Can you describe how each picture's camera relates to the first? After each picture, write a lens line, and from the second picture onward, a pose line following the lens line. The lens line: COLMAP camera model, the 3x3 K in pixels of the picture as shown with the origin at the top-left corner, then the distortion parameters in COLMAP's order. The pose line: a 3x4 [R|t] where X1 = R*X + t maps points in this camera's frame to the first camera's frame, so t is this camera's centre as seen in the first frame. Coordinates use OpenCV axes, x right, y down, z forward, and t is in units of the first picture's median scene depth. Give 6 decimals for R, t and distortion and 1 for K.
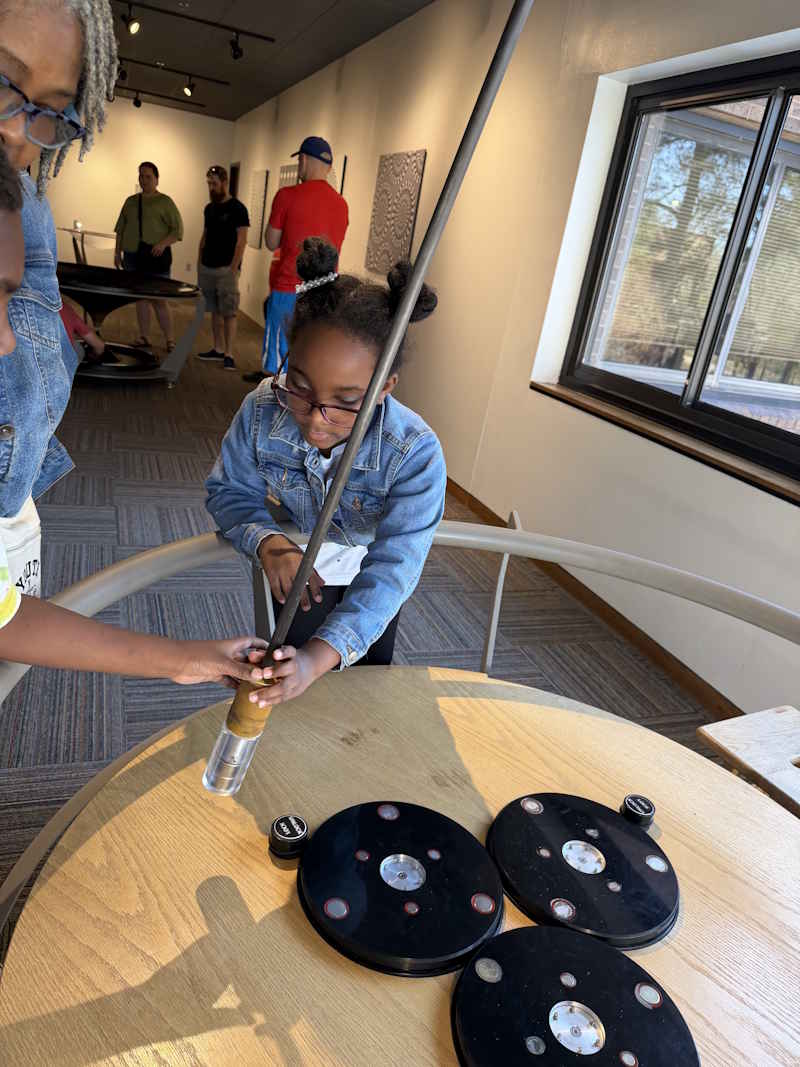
lens RADIAL K [[764.1, 0, 400.6], [0, 764.1, 535.6], [0, 0, 1]] dist [-0.013313, -0.011863]
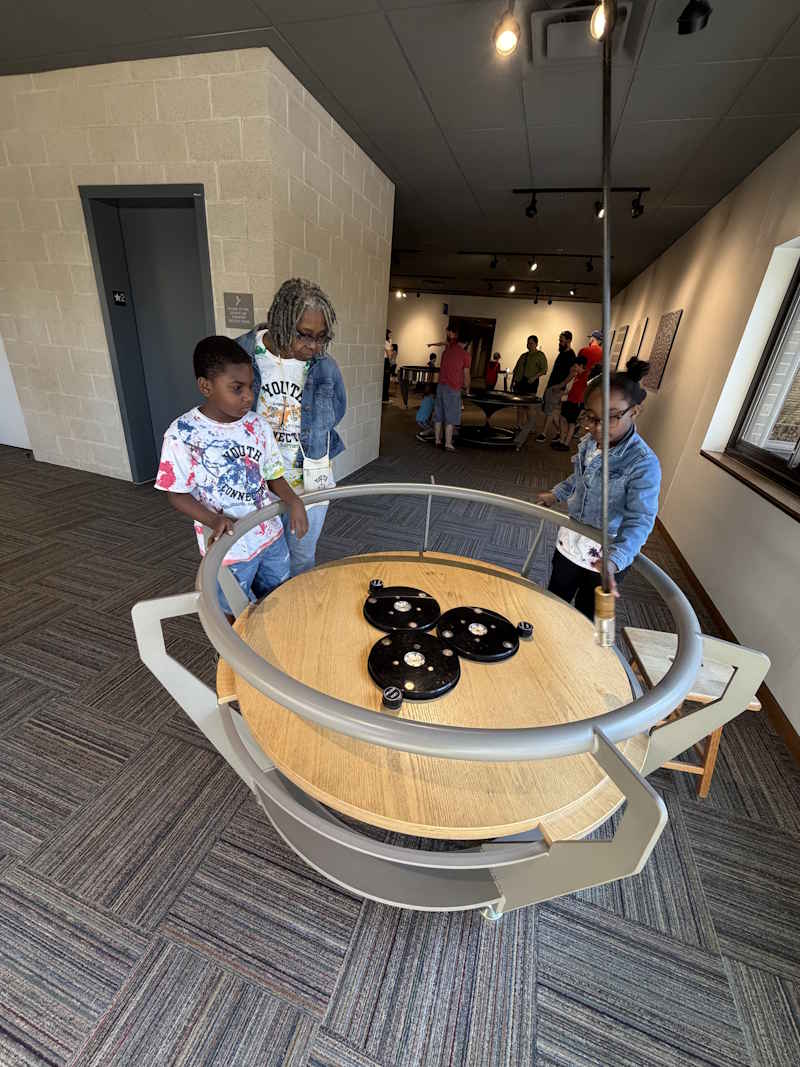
lens RADIAL K [[424.3, 0, 401.8], [0, 424.3, 530.9], [0, 0, 1]] dist [-0.001815, -0.000204]
pose [[0.784769, 0.154127, -0.600318, 0.243457], [-0.165970, 0.985472, 0.036048, 0.035095], [0.597153, 0.071346, 0.798948, -0.062419]]
